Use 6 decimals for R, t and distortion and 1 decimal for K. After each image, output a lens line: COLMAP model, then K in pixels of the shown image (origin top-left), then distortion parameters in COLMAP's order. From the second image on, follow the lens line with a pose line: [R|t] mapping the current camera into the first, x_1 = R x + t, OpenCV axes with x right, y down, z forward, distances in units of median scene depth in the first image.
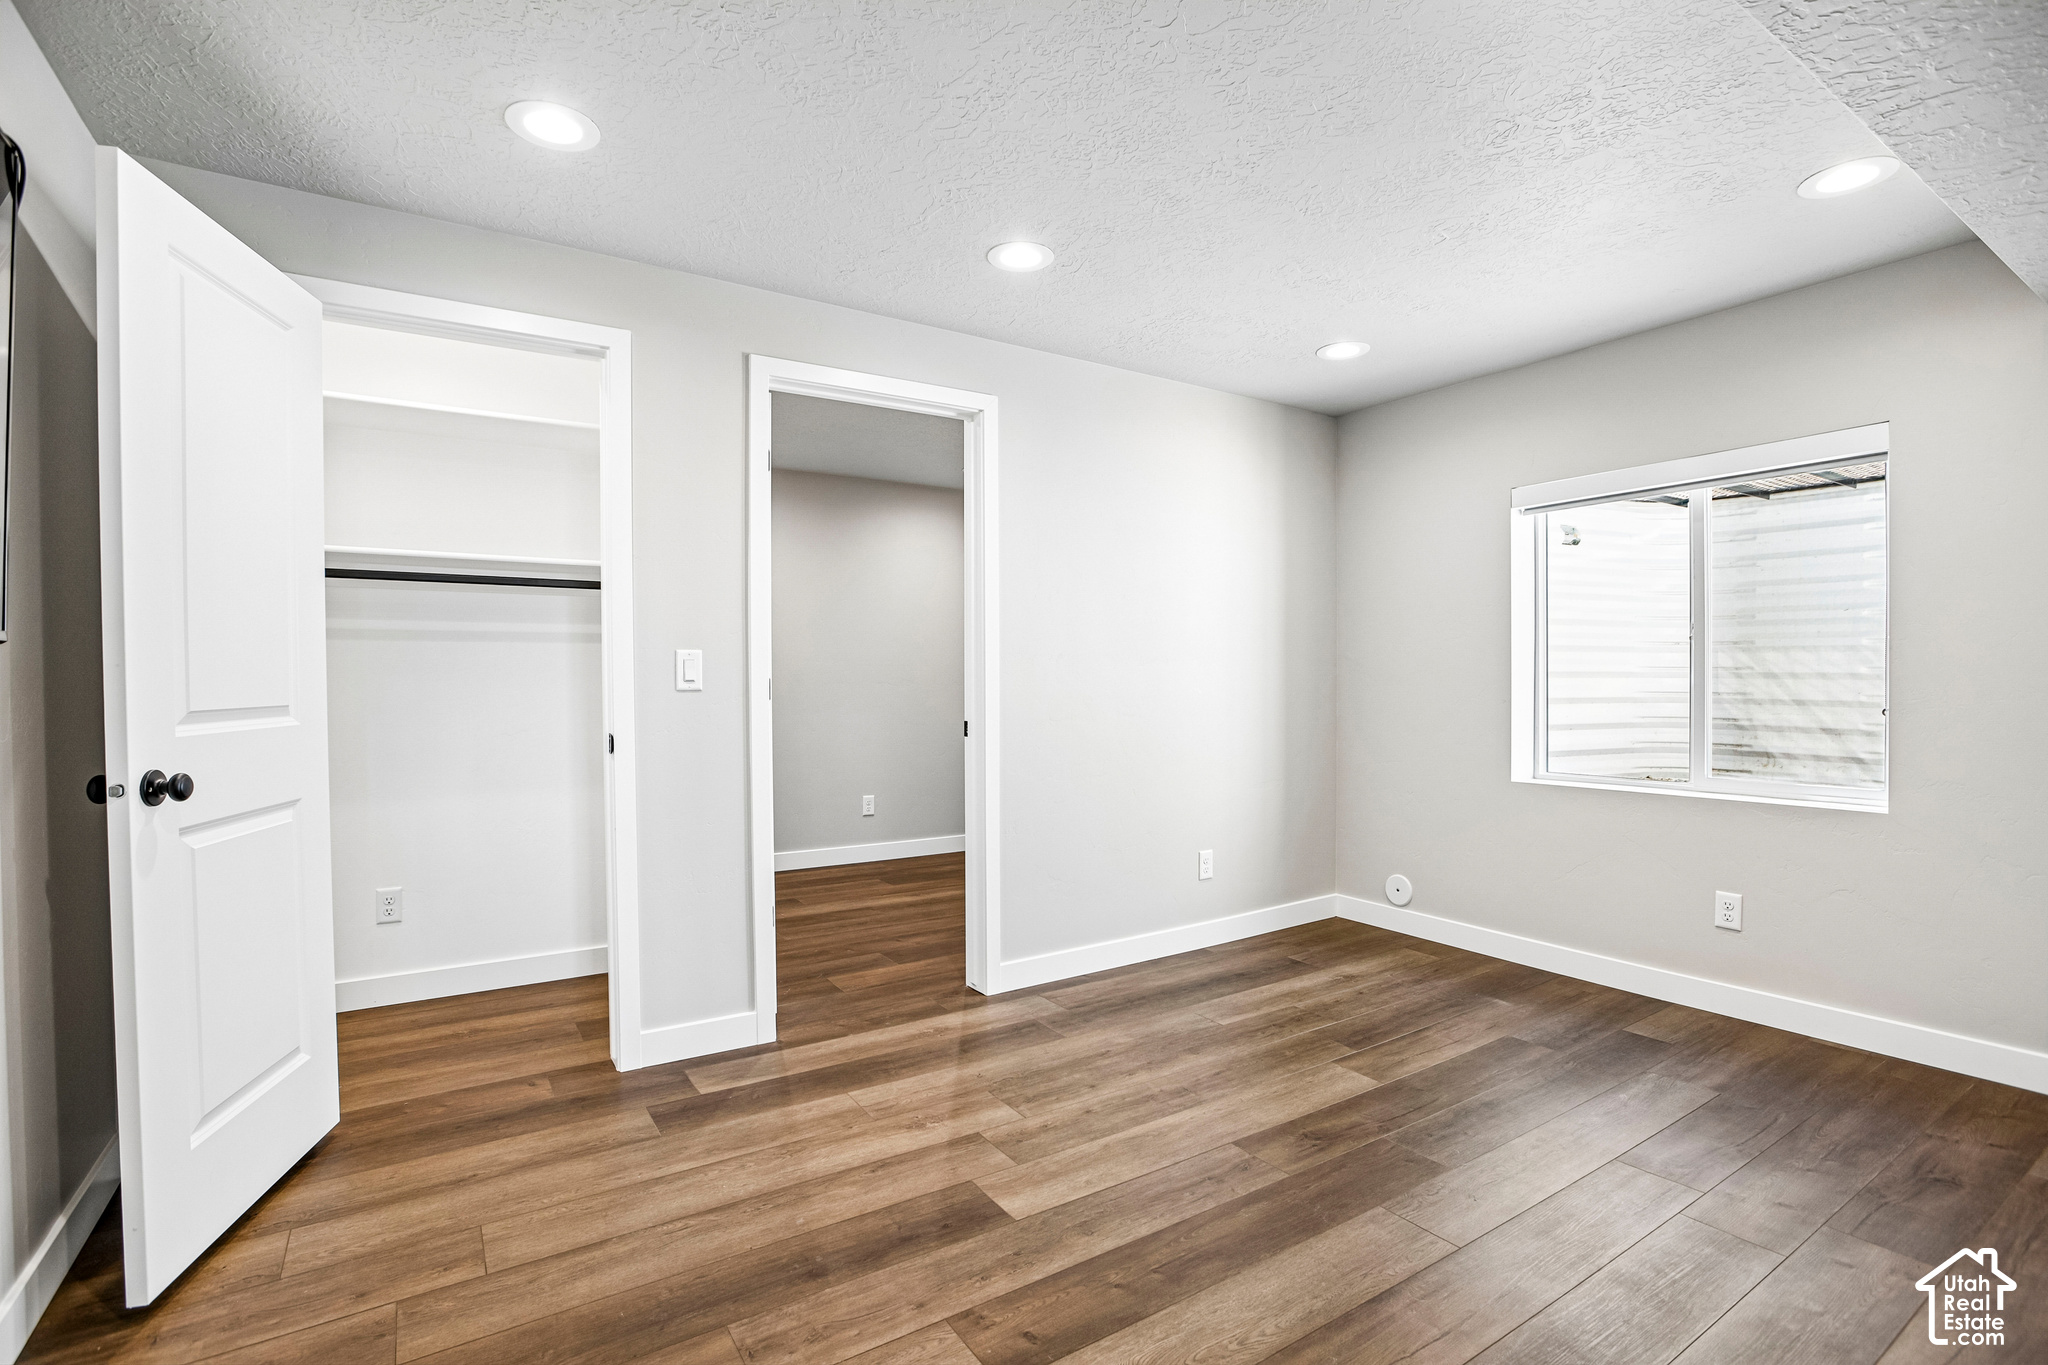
lens RADIAL K [[948.7, 0, 1034.7], [0, 948.7, 678.9], [0, 0, 1]] dist [-0.035783, 0.002473]
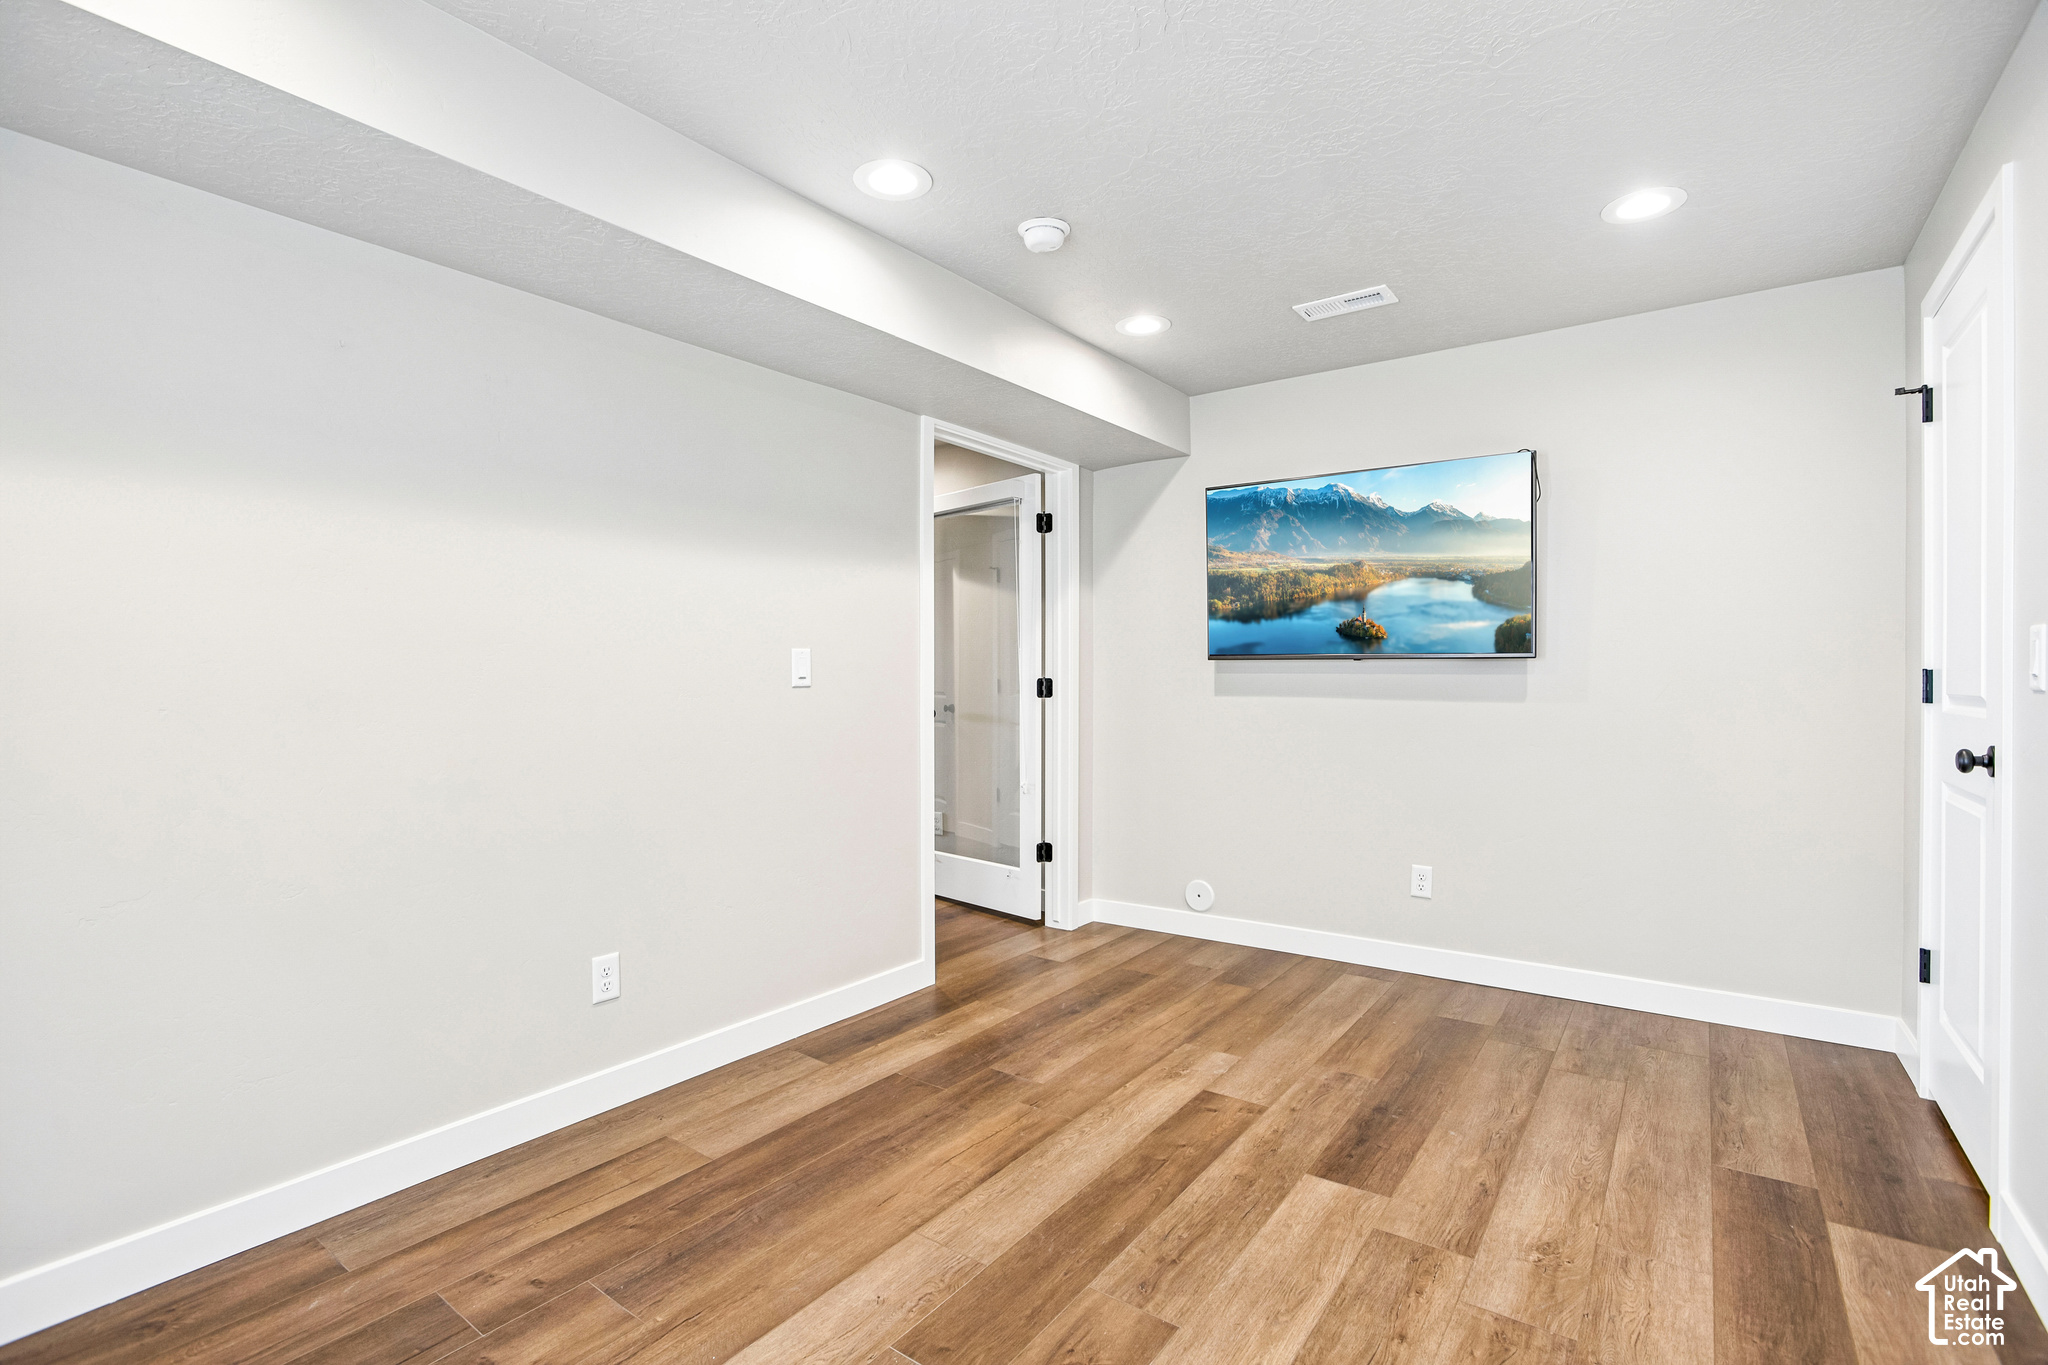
lens RADIAL K [[948.7, 0, 1029.1], [0, 948.7, 682.5], [0, 0, 1]] dist [-0.035783, 0.002473]
pose [[-0.936384, 0.011794, -0.350780, 0.640168], [0.010026, 0.999926, 0.006855, -0.006289], [0.350835, 0.002902, -0.936433, 1.854749]]
